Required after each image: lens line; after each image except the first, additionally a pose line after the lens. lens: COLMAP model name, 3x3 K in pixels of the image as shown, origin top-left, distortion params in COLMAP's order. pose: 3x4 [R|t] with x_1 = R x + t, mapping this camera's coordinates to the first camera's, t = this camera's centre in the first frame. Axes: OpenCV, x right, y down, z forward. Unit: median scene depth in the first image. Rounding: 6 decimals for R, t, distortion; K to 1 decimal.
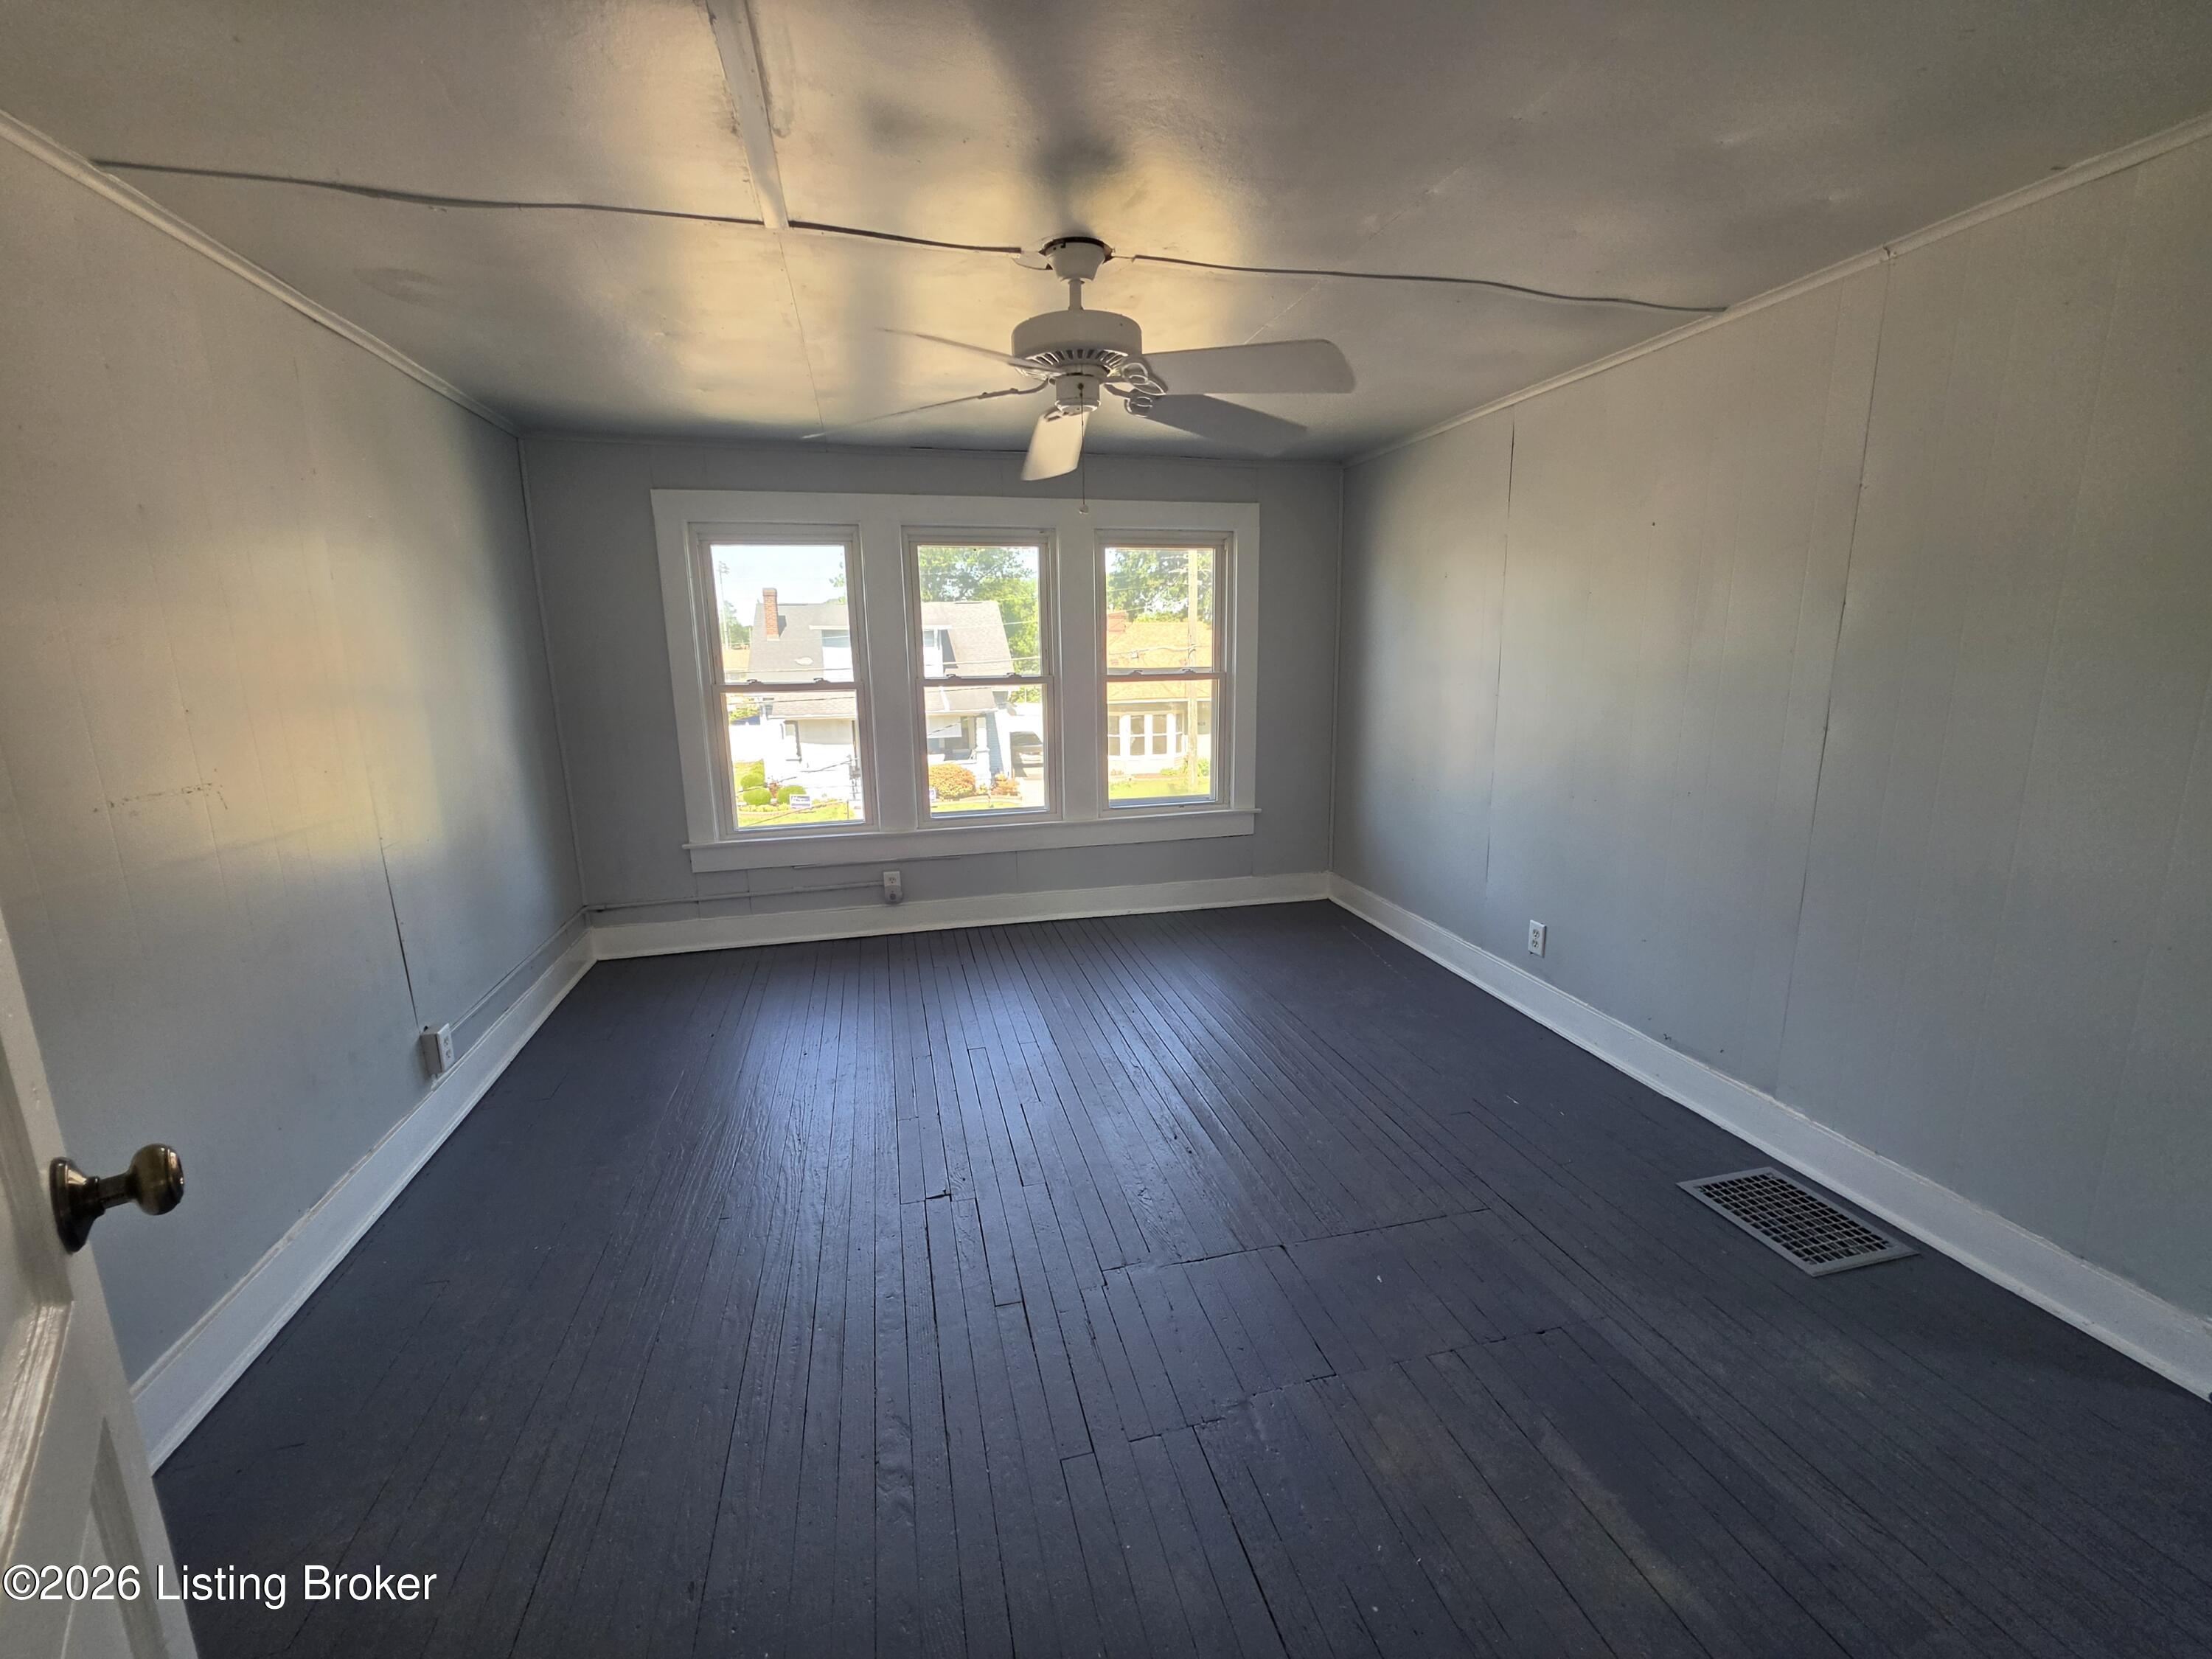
lens RADIAL K [[894.7, 0, 1106.0], [0, 894.7, 829.5], [0, 0, 1]] dist [-0.000254, 0.000160]
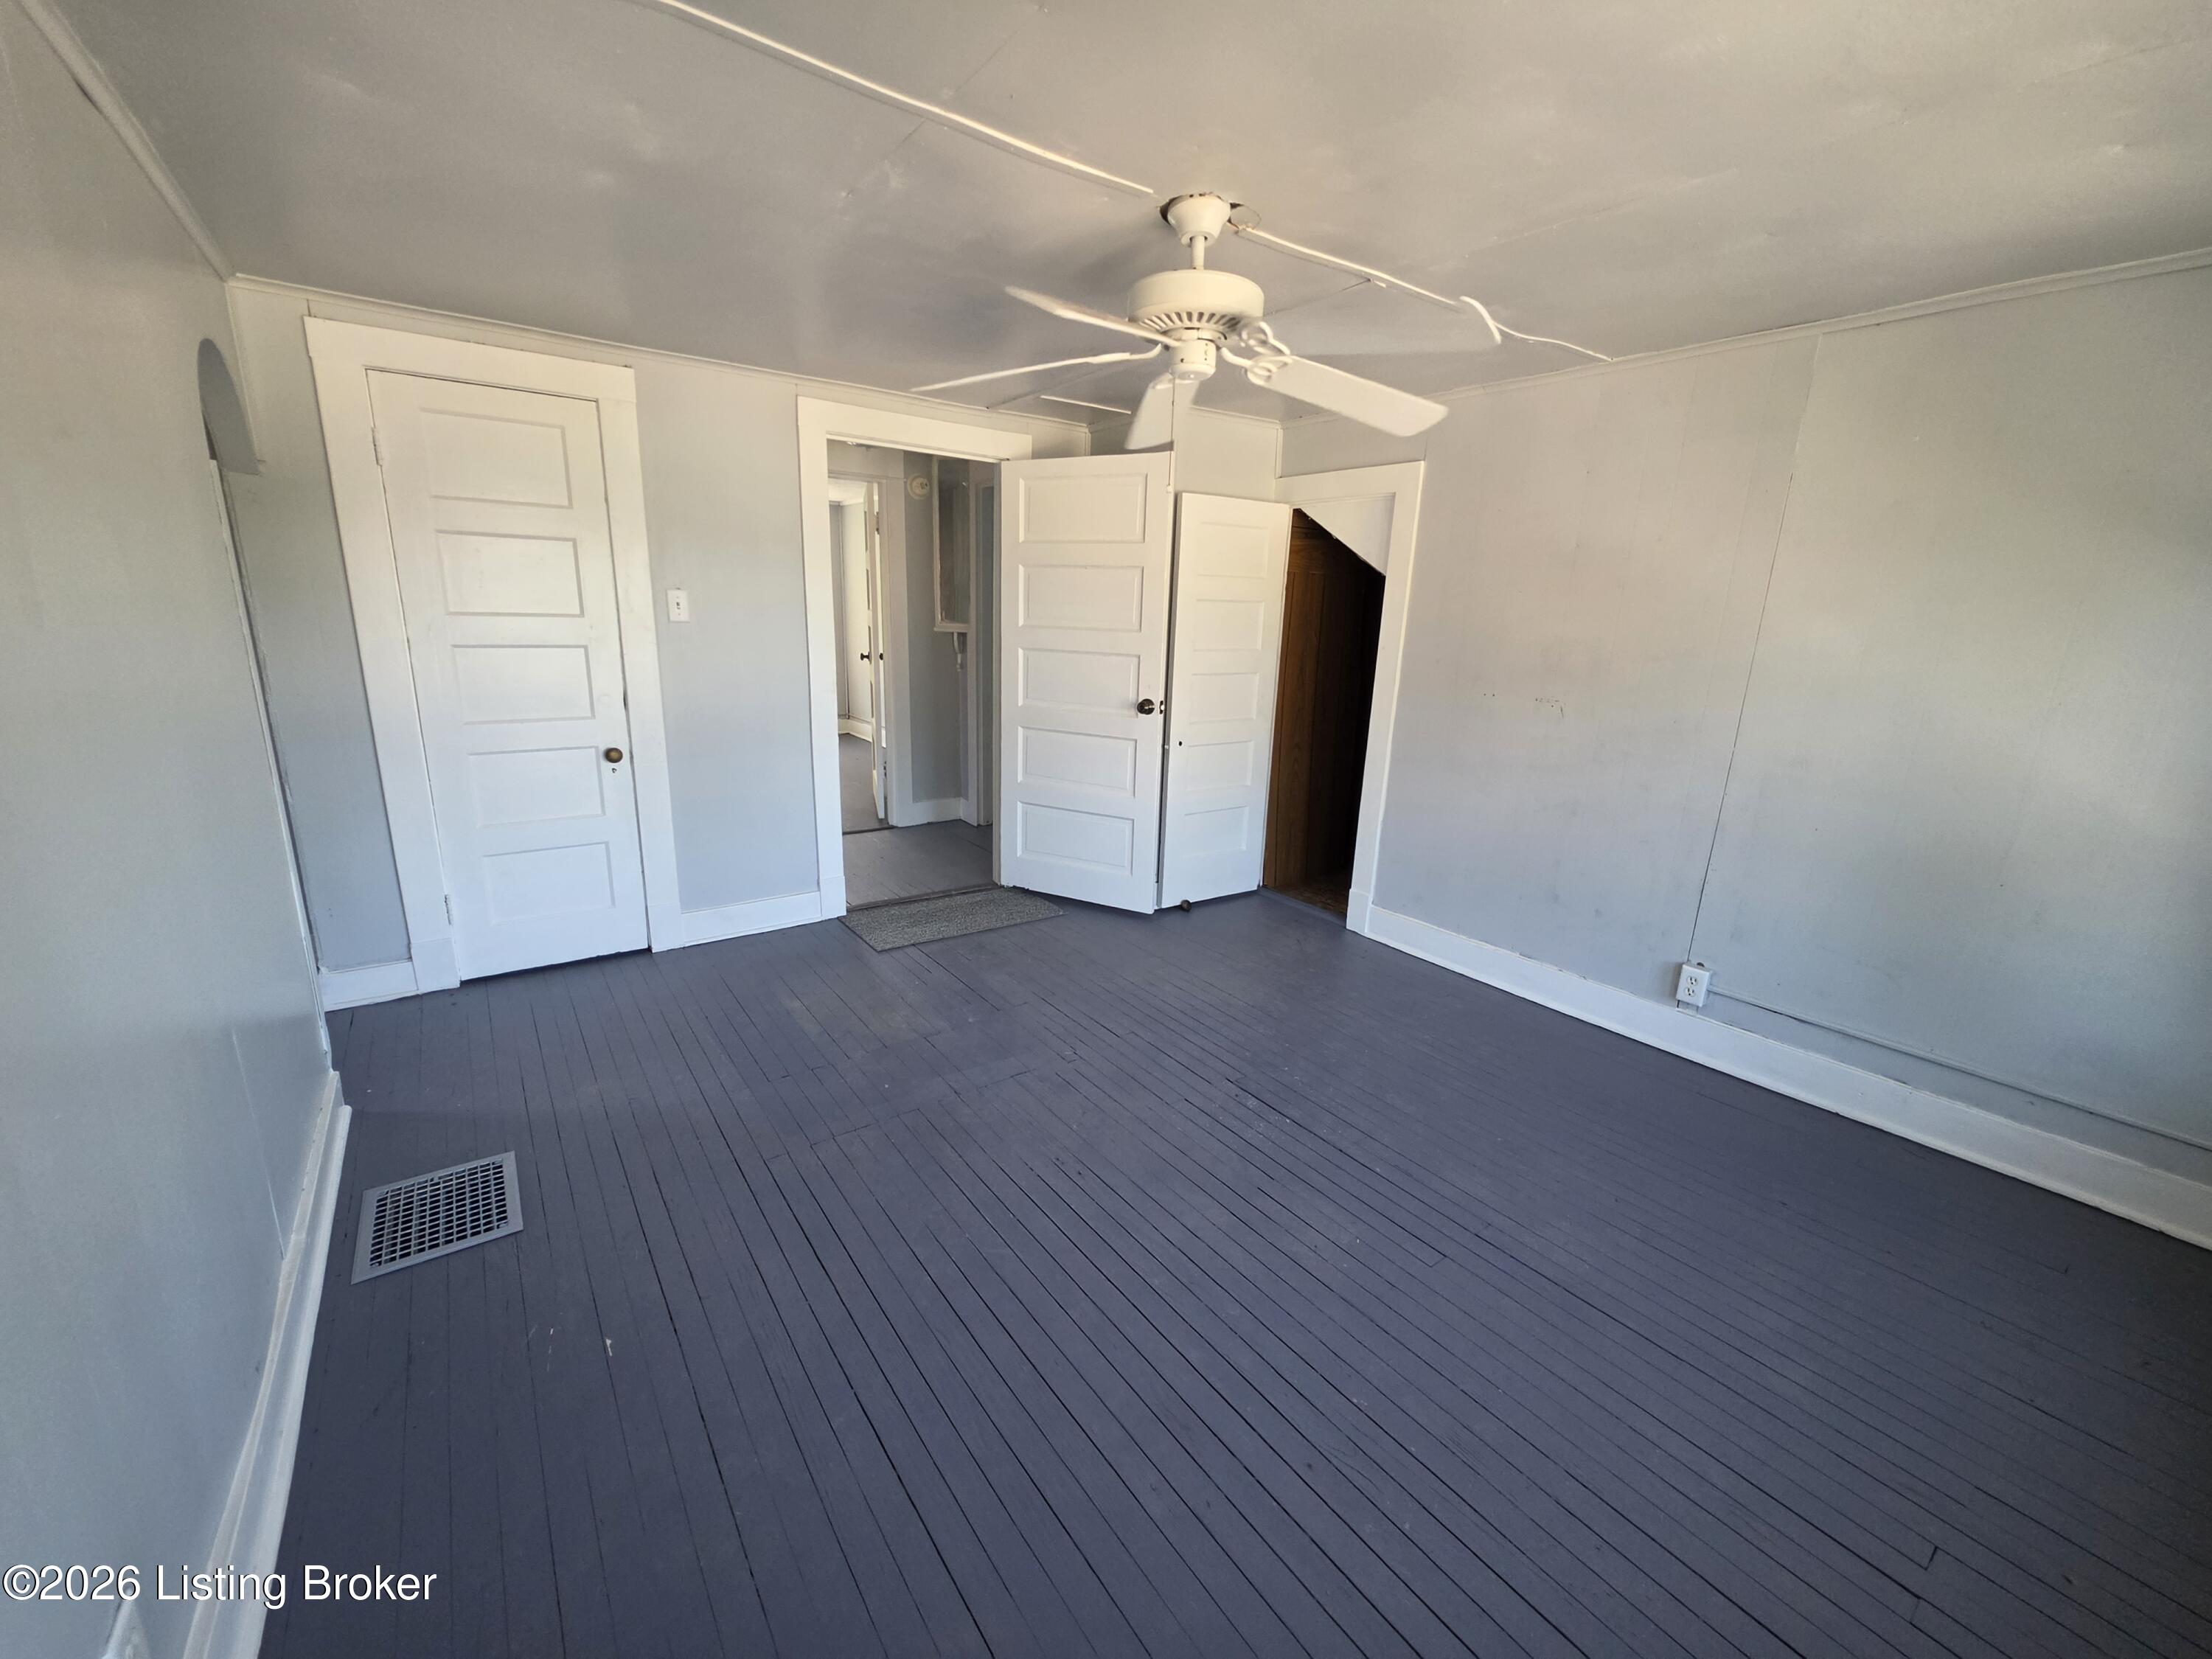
lens RADIAL K [[879.8, 0, 1106.0], [0, 879.8, 829.5], [0, 0, 1]] dist [-0.000955, -0.000040]
pose [[-0.928780, 0.076058, -0.362745, 0.214109], [-0.091723, 0.901105, 0.423788, -0.211932], [0.359103, 0.426878, -0.829952, 0.979782]]
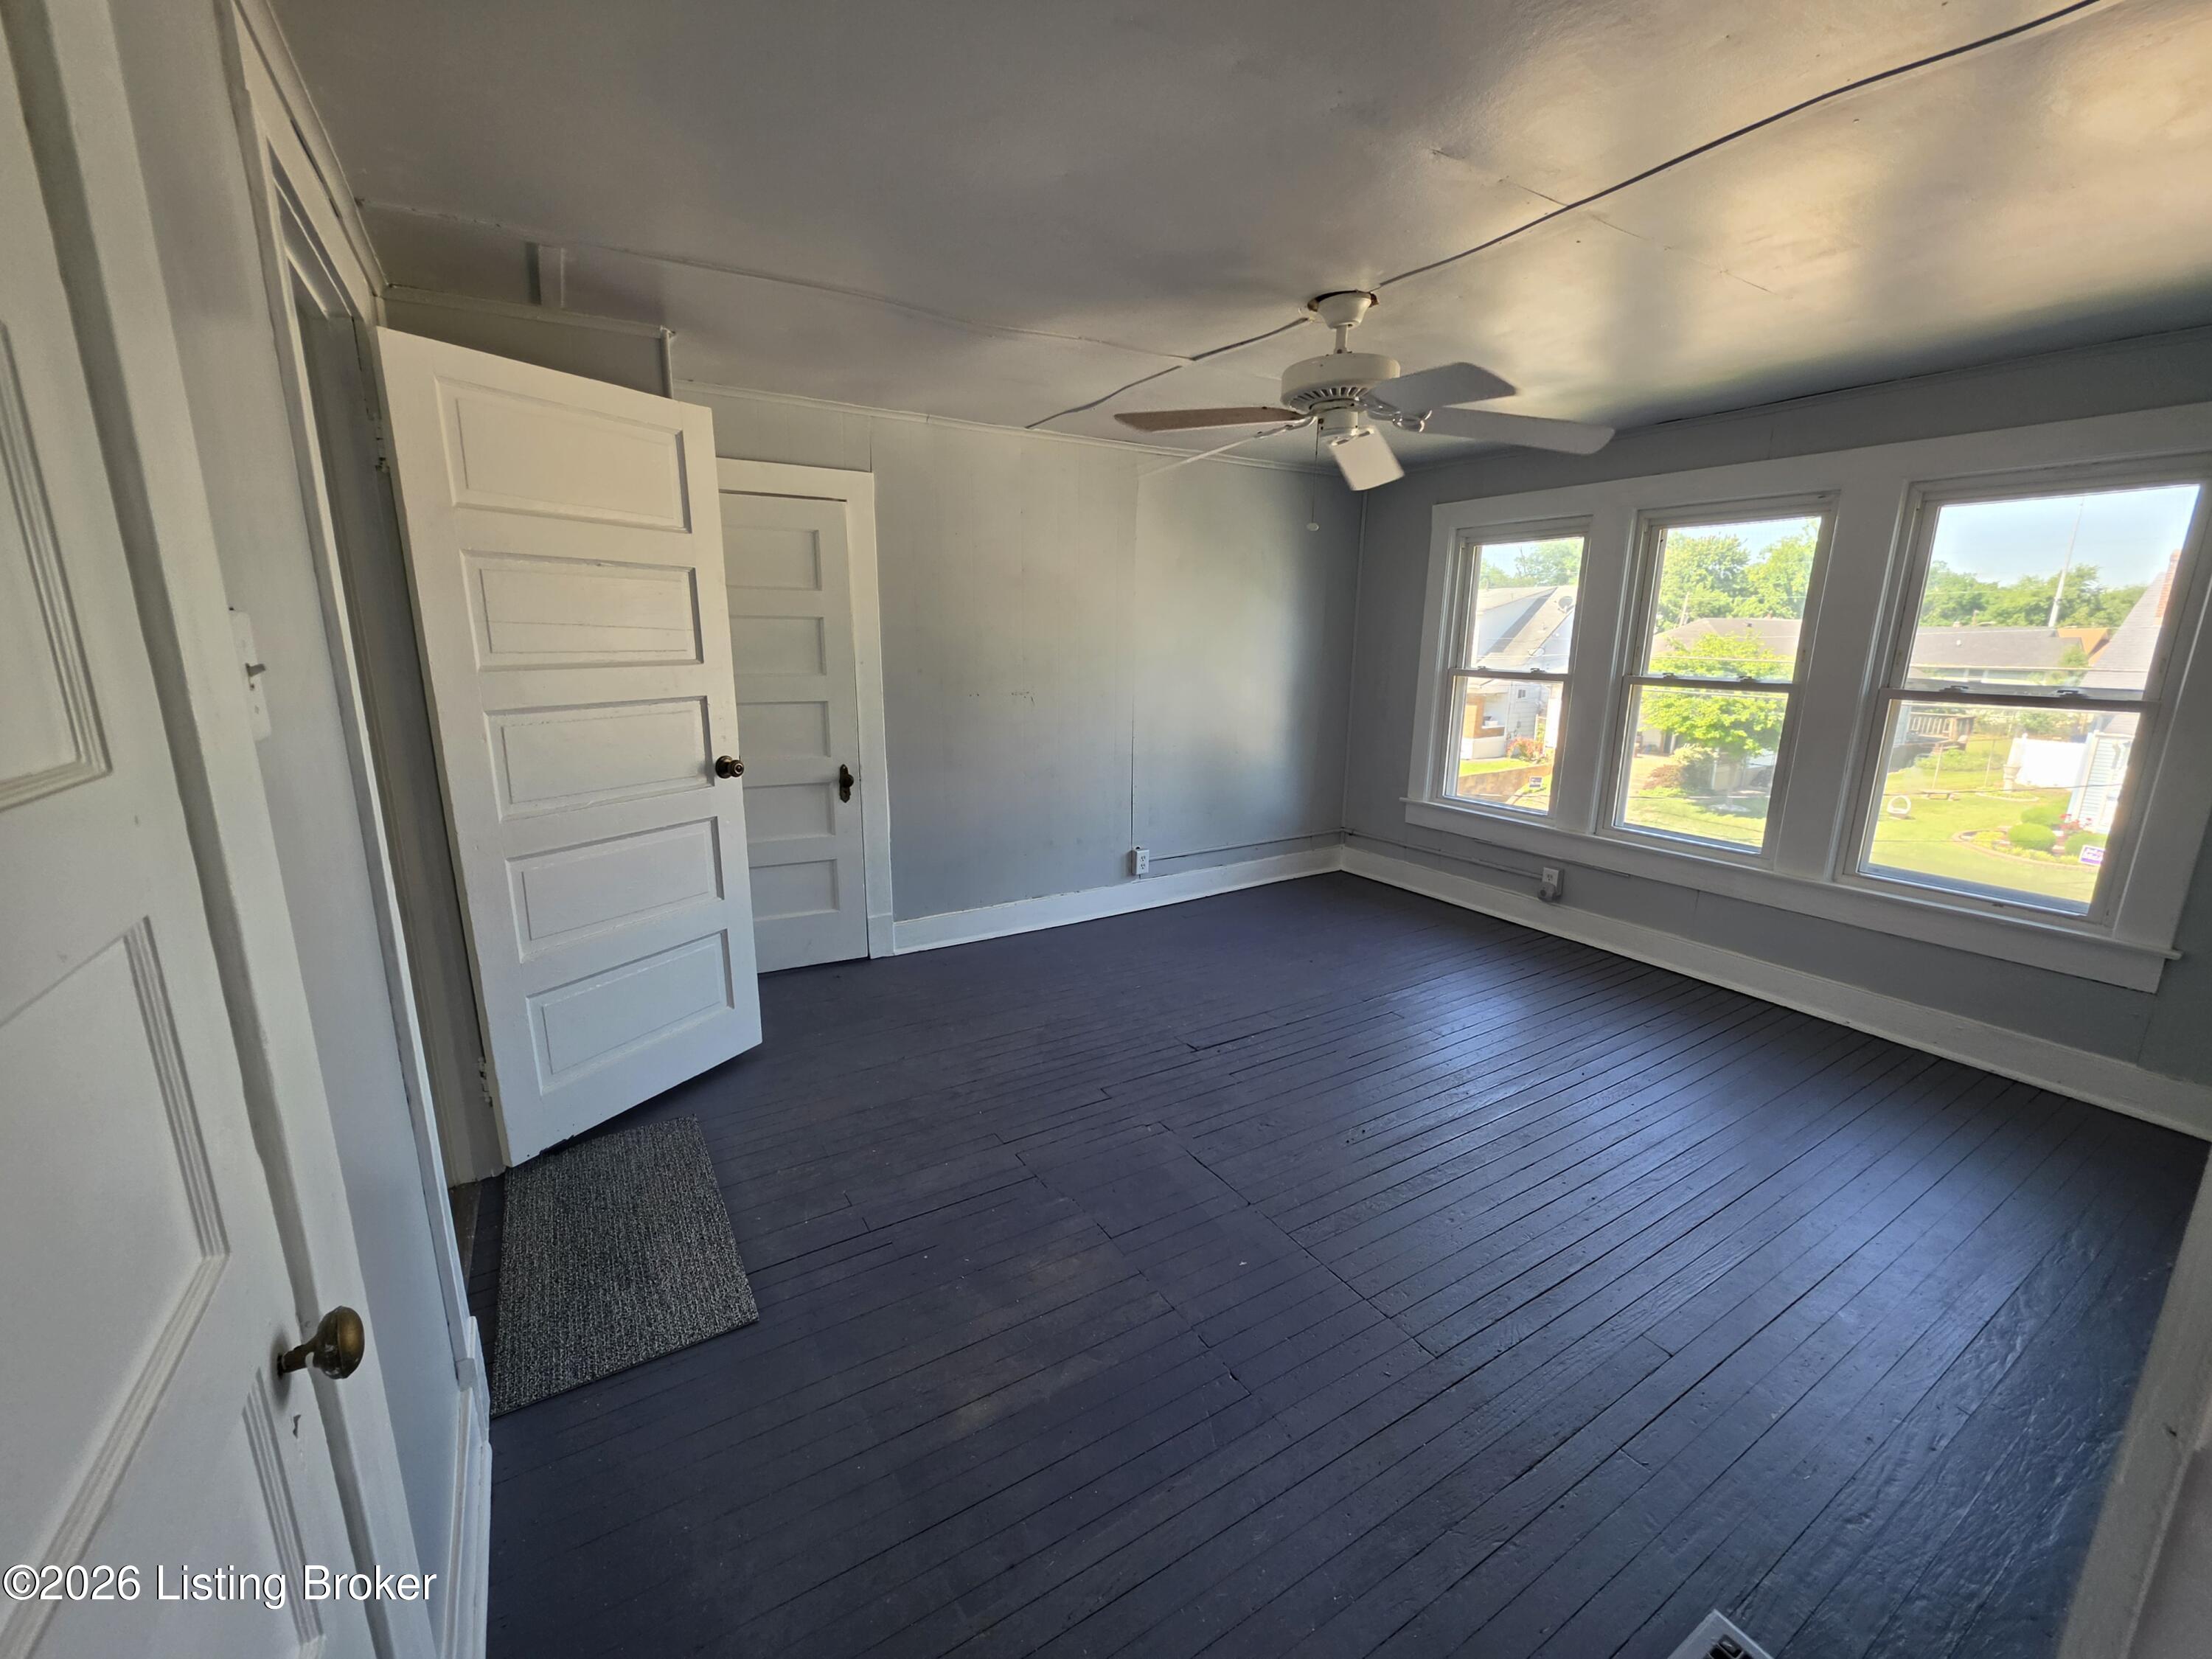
lens RADIAL K [[893.0, 0, 1092.6], [0, 893.0, 834.4], [0, 0, 1]] dist [-0.001263, 0.000021]
pose [[0.292857, 0.231492, -0.927710, 0.523389], [-0.204799, 0.962919, 0.175628, -0.059533], [0.933966, 0.138560, 0.329407, 0.202644]]
